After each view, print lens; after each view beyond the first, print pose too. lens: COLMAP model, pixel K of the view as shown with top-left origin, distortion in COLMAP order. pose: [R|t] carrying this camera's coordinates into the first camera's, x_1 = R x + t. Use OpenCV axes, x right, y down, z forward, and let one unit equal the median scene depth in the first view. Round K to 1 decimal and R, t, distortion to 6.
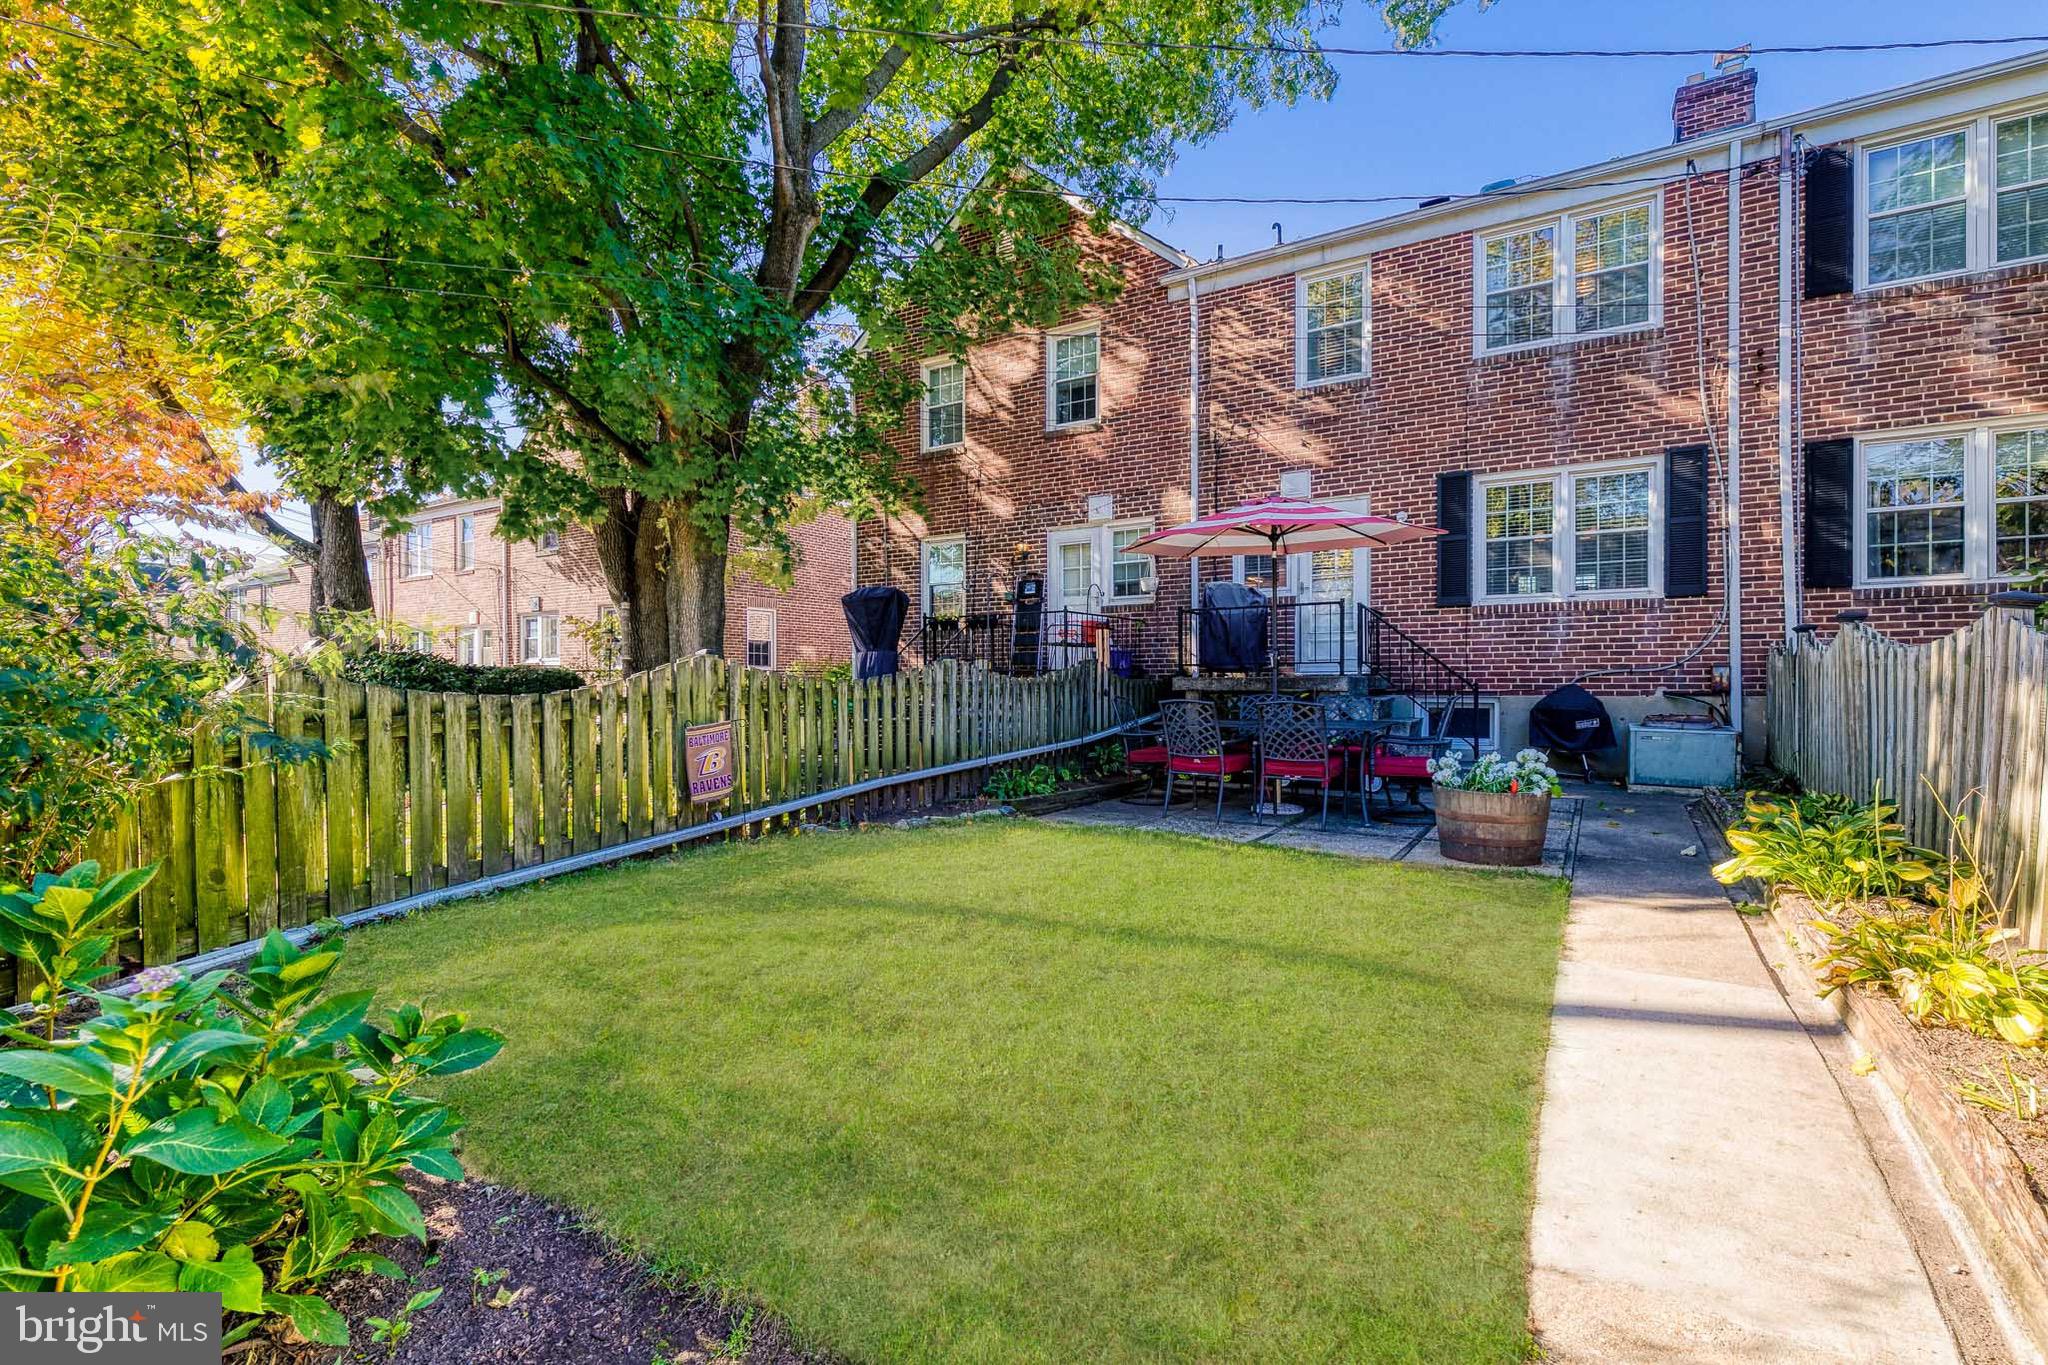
lens RADIAL K [[919.5, 0, 1051.3], [0, 919.5, 691.6], [0, 0, 1]] dist [-0.000646, -0.000356]
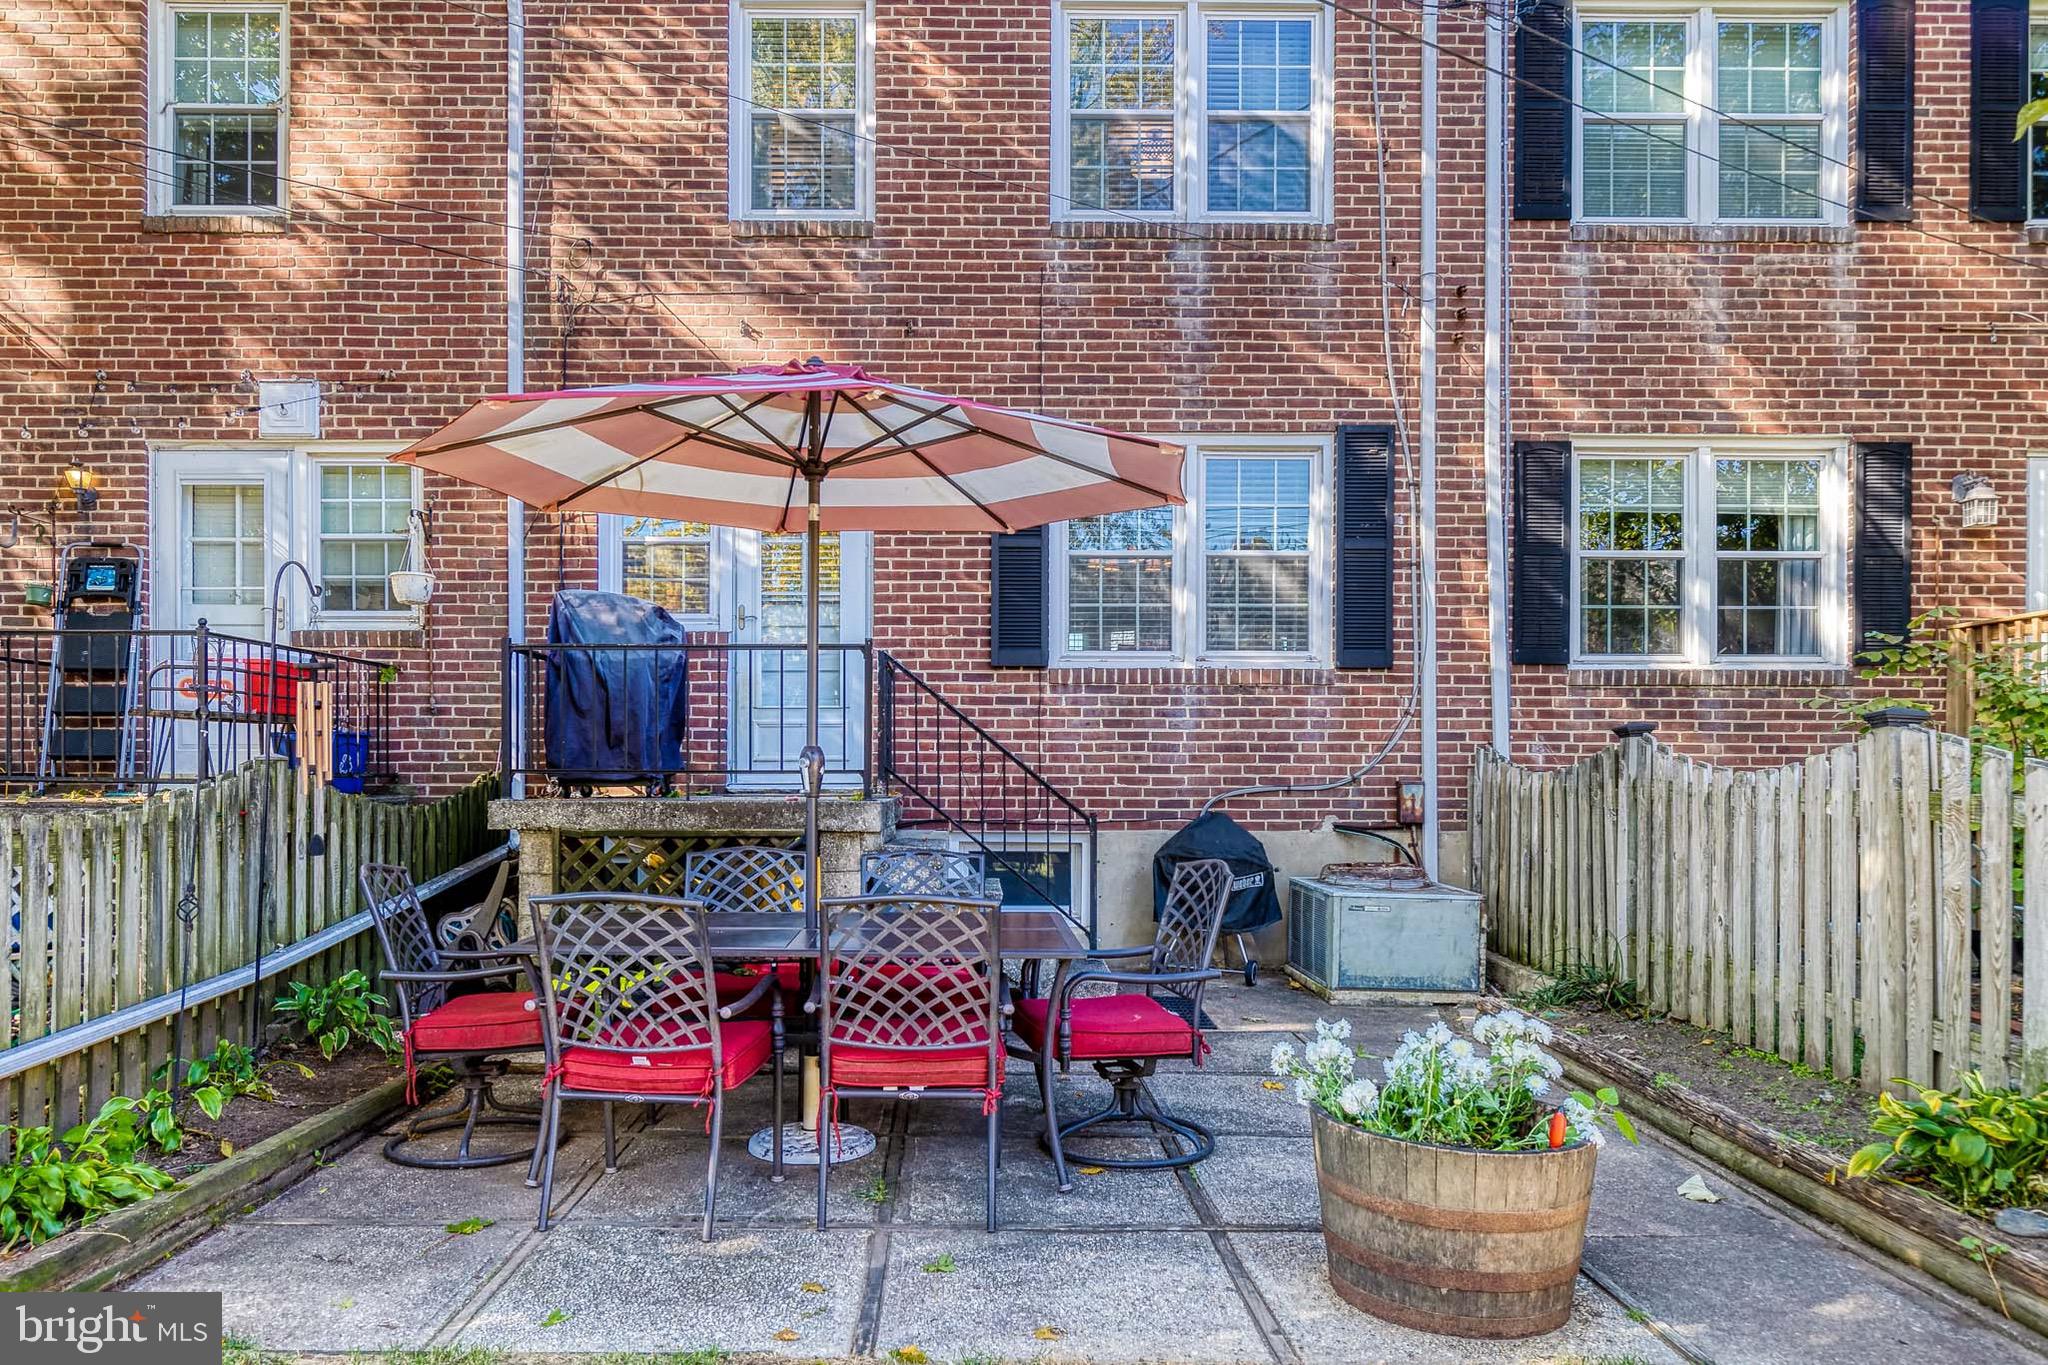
lens RADIAL K [[1435.3, 0, 1020.1], [0, 1435.3, 791.4], [0, 0, 1]] dist [0.001860, 0.000873]
pose [[0.856704, 0.003263, 0.515799, -0.001856], [-0.002130, 0.999994, -0.002789, -0.018012], [-0.515805, 0.001290, 0.856705, 0.289343]]
